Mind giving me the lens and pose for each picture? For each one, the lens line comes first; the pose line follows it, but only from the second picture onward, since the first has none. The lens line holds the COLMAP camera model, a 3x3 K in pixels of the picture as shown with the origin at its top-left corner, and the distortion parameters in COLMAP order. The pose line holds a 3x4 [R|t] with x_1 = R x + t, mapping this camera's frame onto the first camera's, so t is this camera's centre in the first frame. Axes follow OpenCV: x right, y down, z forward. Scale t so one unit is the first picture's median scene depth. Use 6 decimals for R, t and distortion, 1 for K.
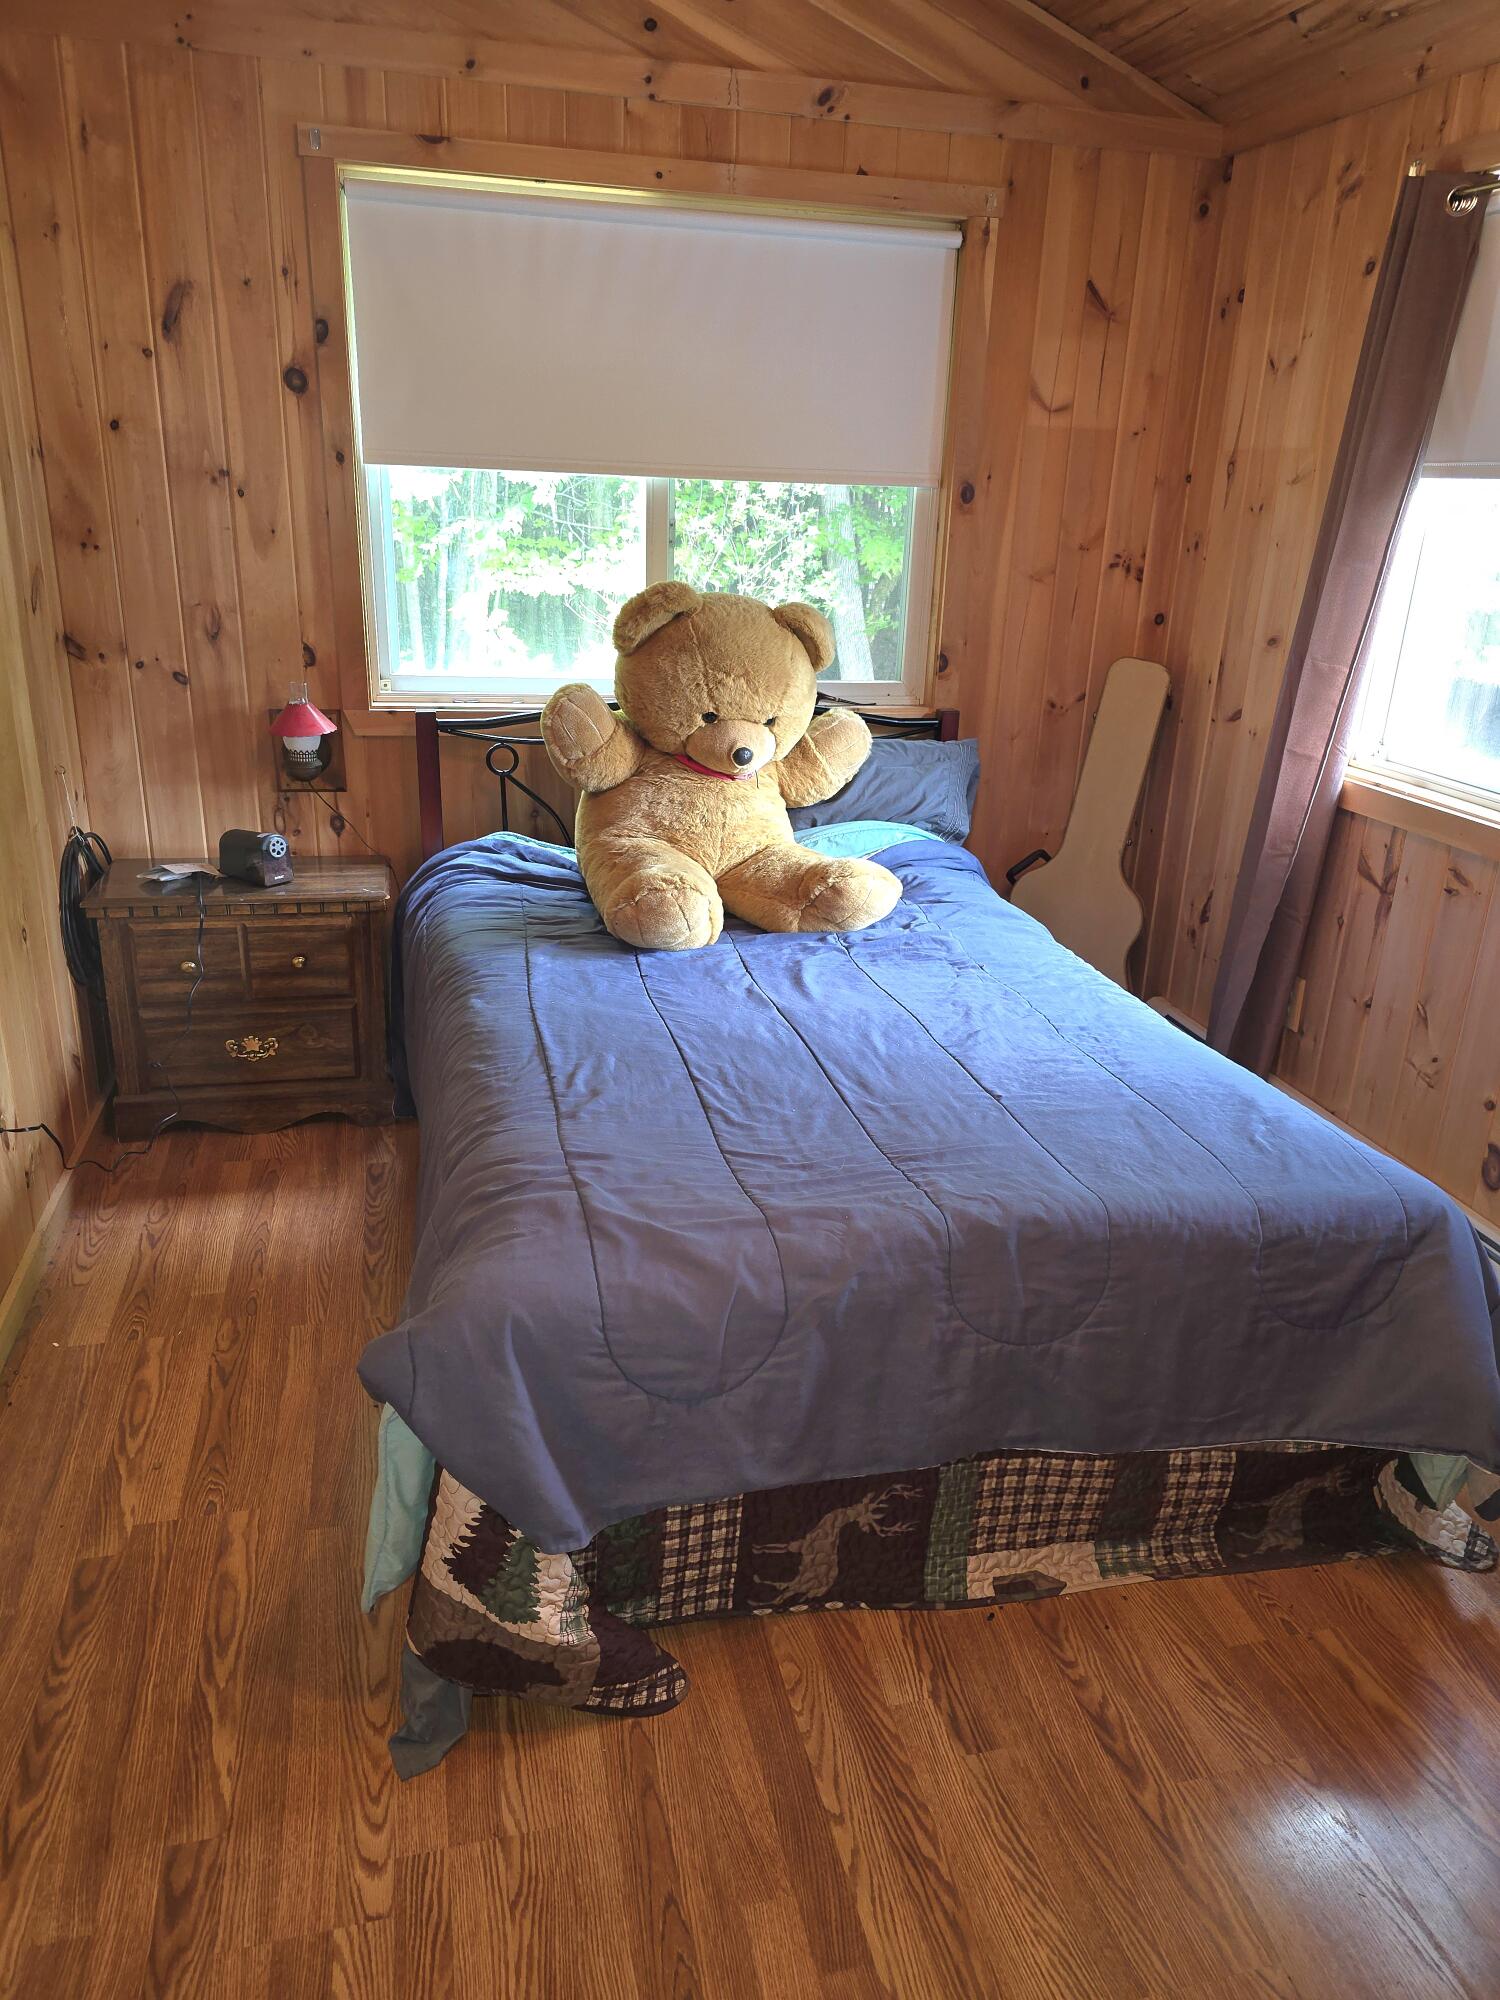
lens RADIAL K [[1353.4, 0, 755.9], [0, 1353.4, 985.6], [0, 0, 1]] dist [0.063638, -0.057543]
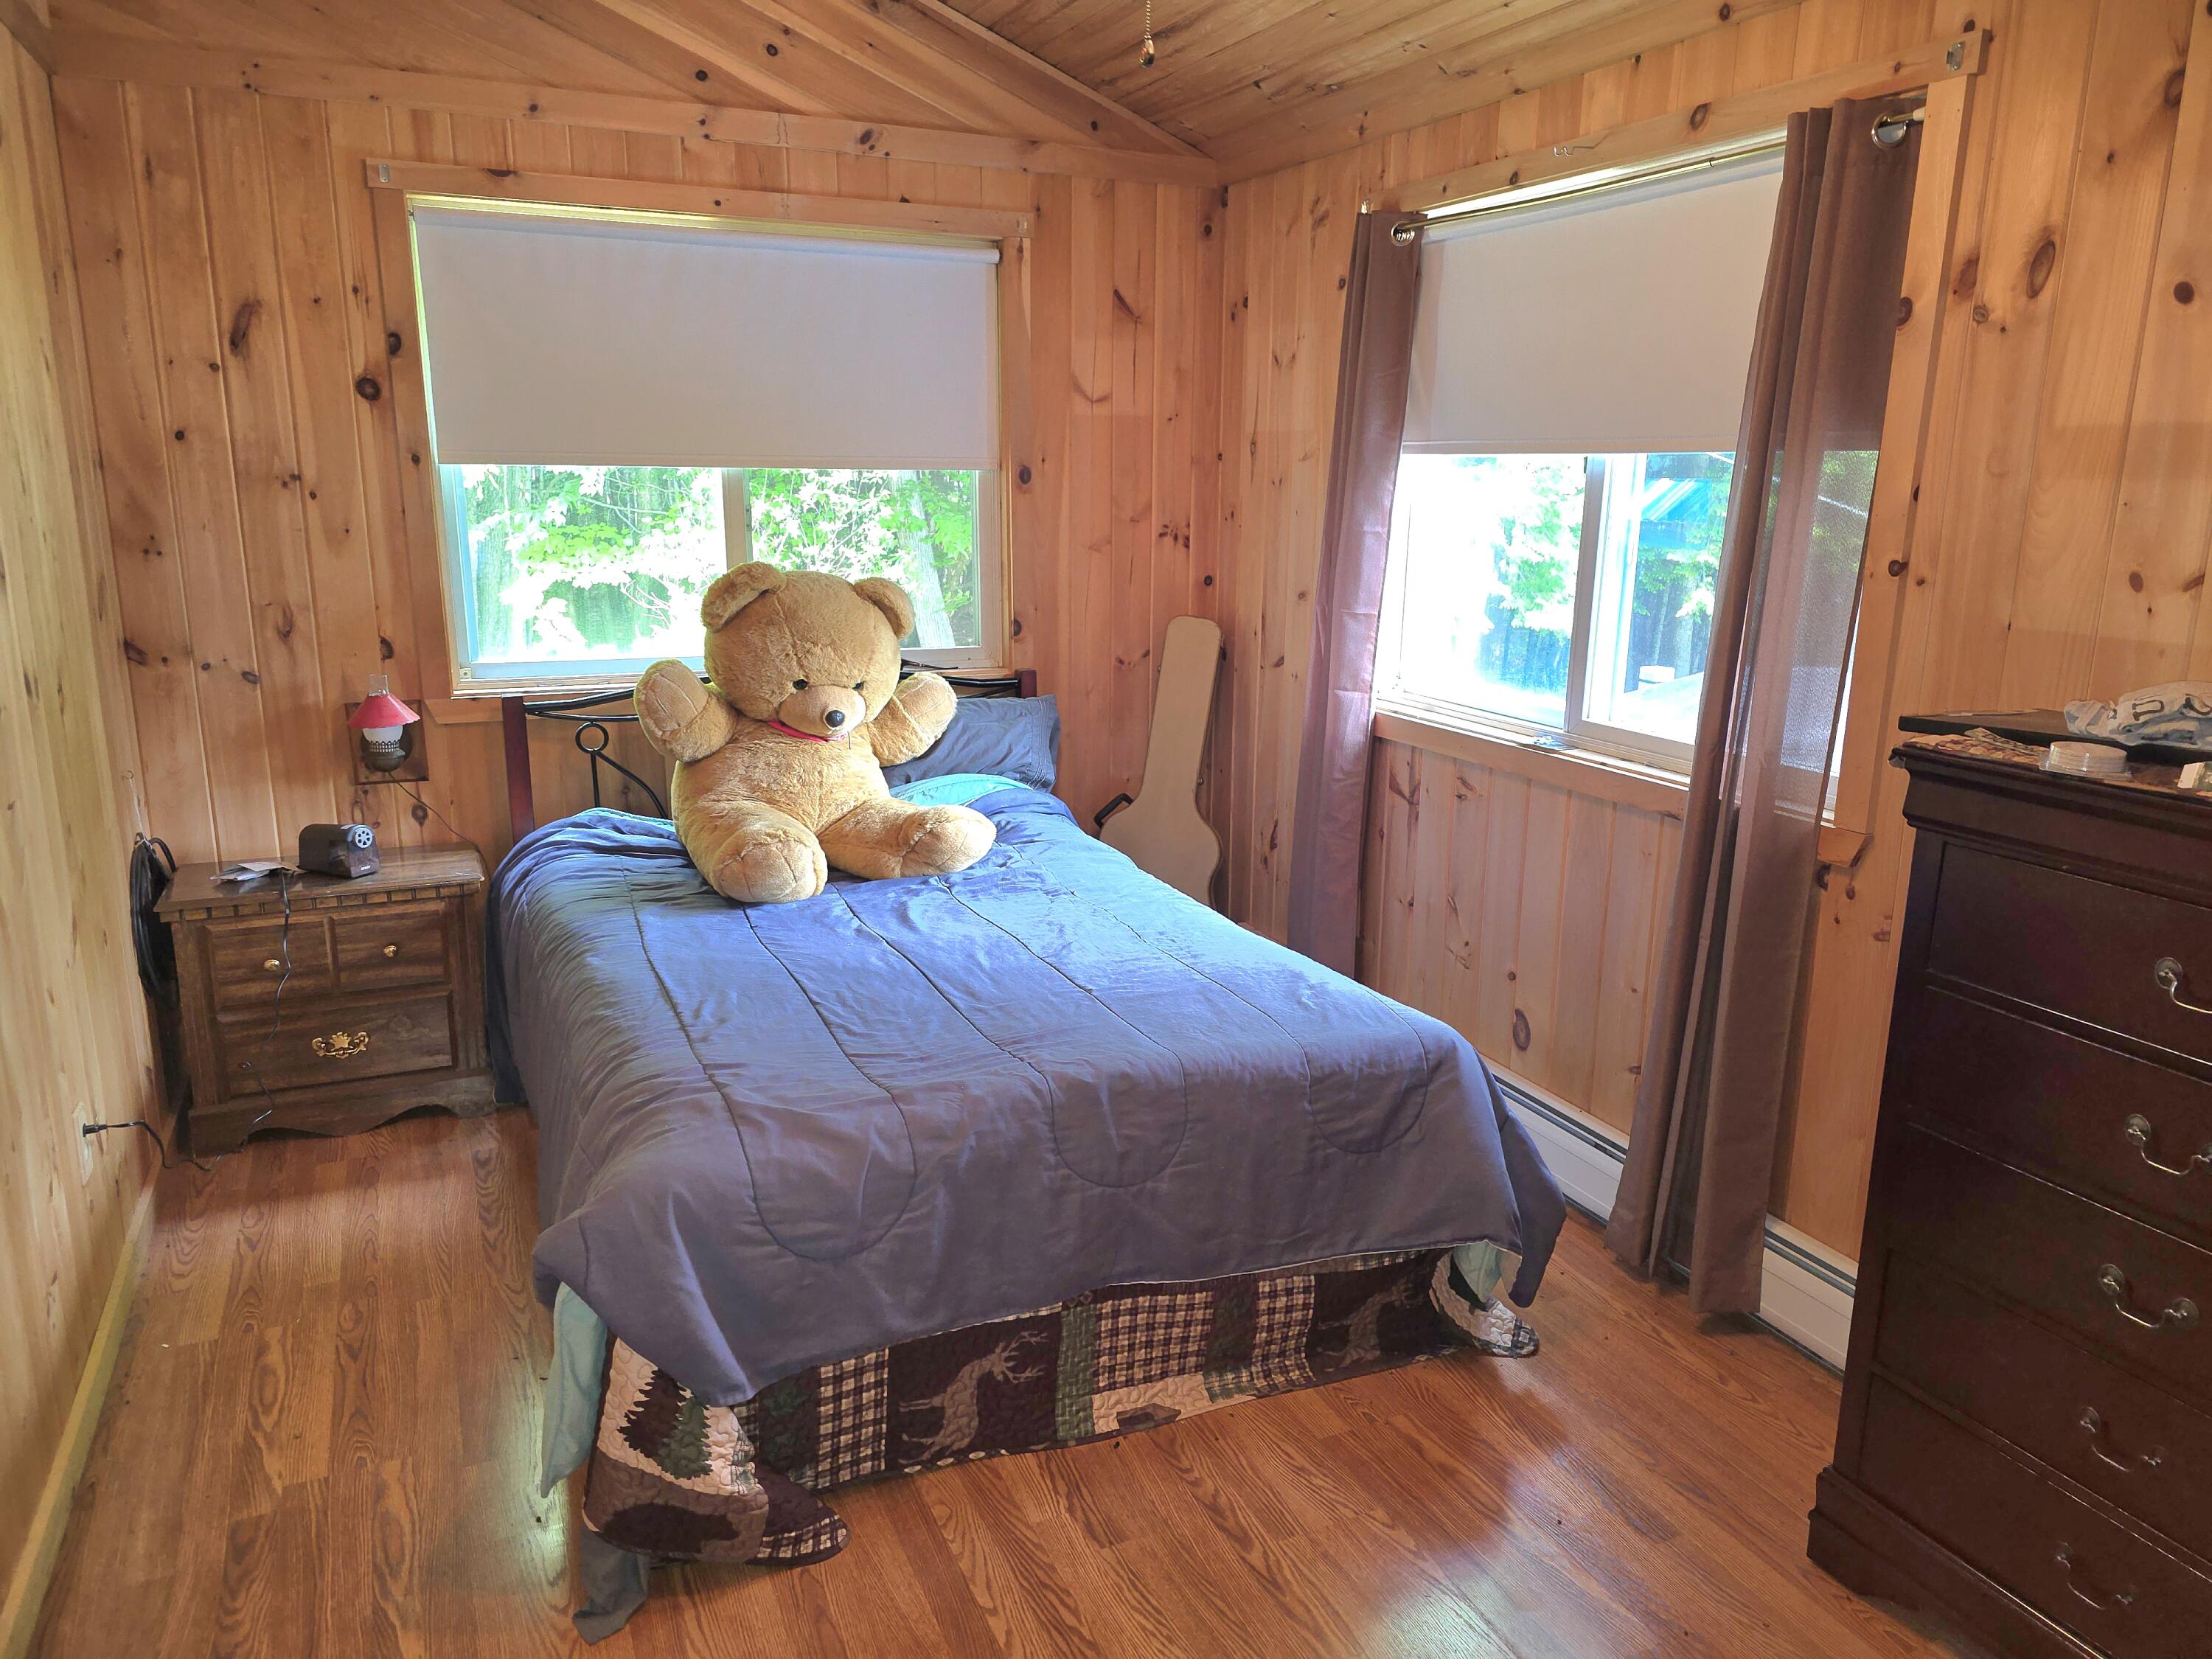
lens RADIAL K [[1496.8, 0, 1099.8], [0, 1496.8, 815.9], [0, 0, 1]] dist [0.063638, -0.057543]
pose [[0.982866, -0.069199, 0.170840, -0.012508], [0.088699, 0.990046, -0.109279, 0.056283], [-0.161578, 0.122560, 0.979220, -0.186316]]
